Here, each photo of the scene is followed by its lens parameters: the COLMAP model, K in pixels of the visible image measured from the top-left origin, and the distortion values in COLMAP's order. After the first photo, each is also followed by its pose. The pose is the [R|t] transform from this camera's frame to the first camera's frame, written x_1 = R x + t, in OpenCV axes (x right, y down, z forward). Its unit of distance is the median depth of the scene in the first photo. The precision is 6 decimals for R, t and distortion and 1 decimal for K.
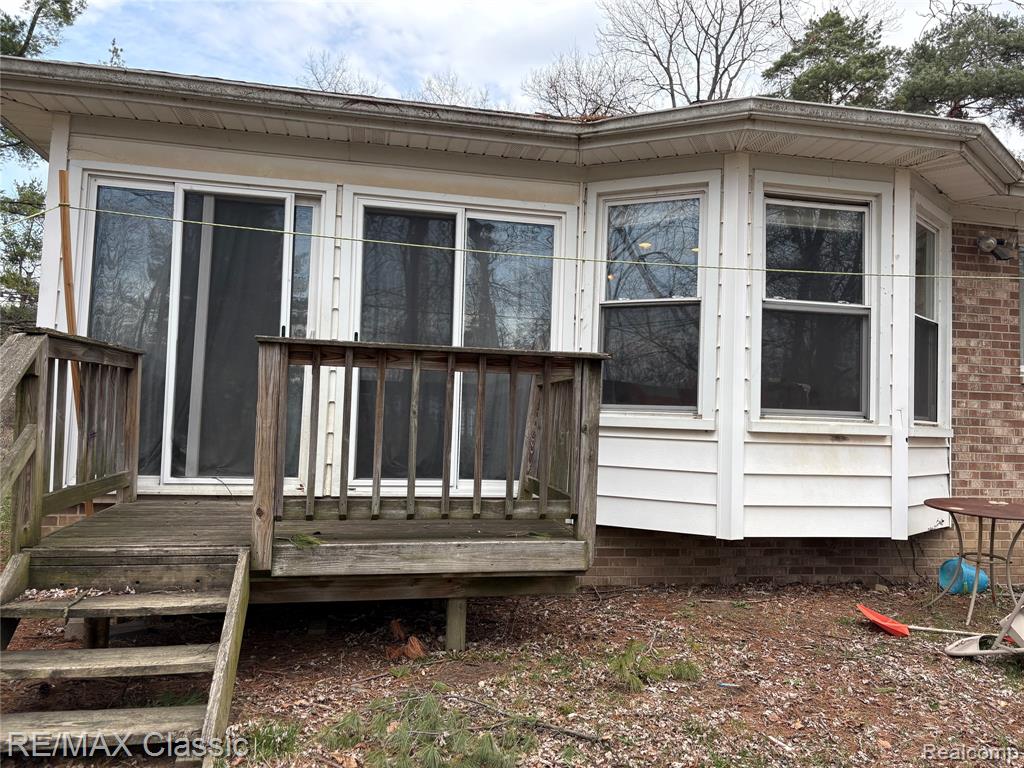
lens RADIAL K [[779.1, 0, 517.9], [0, 779.1, 389.2], [0, 0, 1]] dist [0.043000, -0.041854]
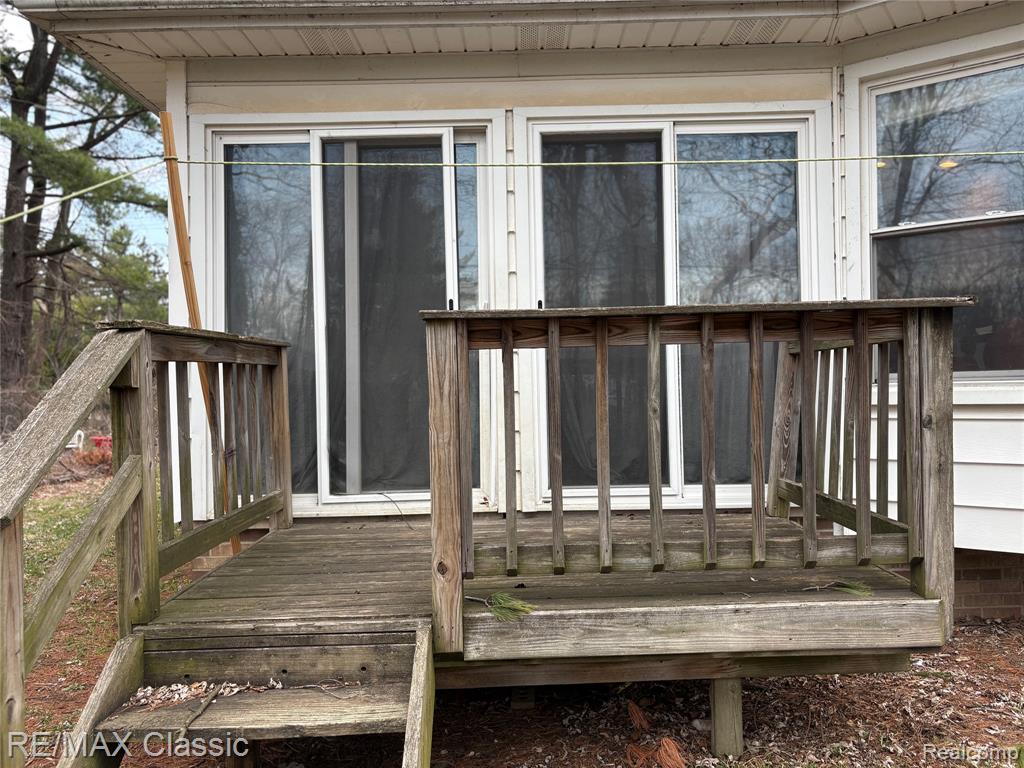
lens RADIAL K [[779.1, 0, 514.9], [0, 779.1, 388.9], [0, 0, 1]] dist [0.043000, -0.041854]
pose [[0.978284, -0.053724, -0.200183, -0.084834], [0.061462, 0.997576, 0.032636, -0.012329], [0.197944, -0.044230, 0.979215, 0.243483]]
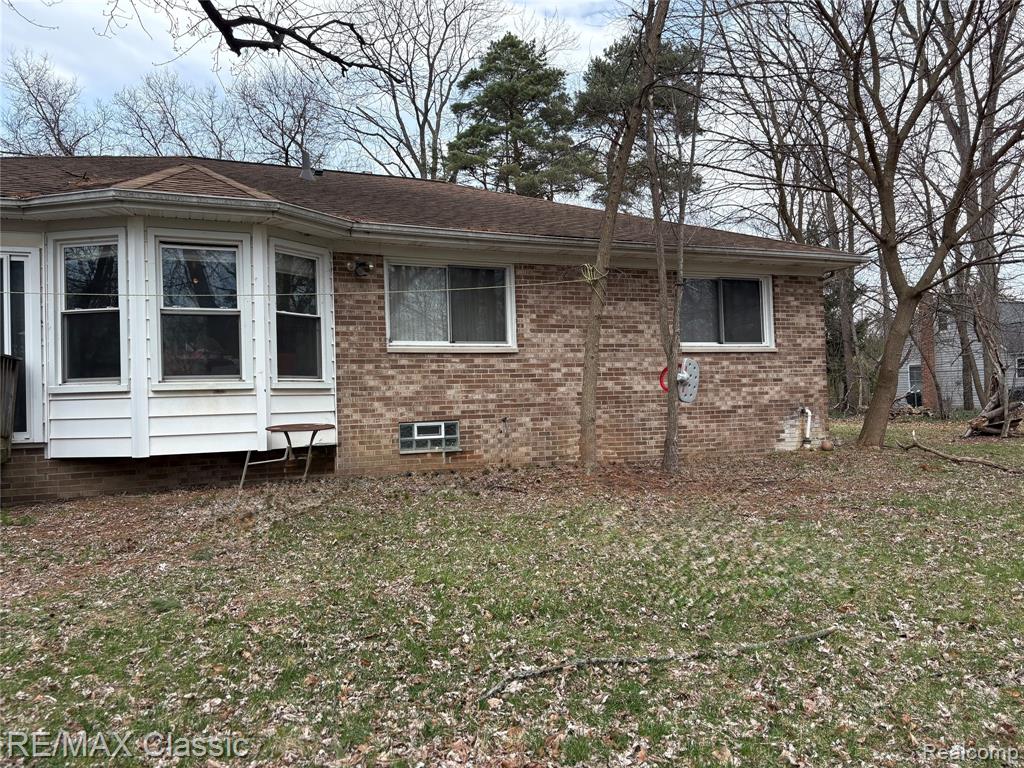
lens RADIAL K [[779.1, 0, 528.1], [0, 779.1, 388.1], [0, 0, 1]] dist [0.043000, -0.041854]
pose [[0.974344, -0.054443, 0.218378, 0.713477], [0.048197, 0.998265, 0.033835, 0.031866], [-0.219841, -0.022442, 0.975278, -0.766767]]
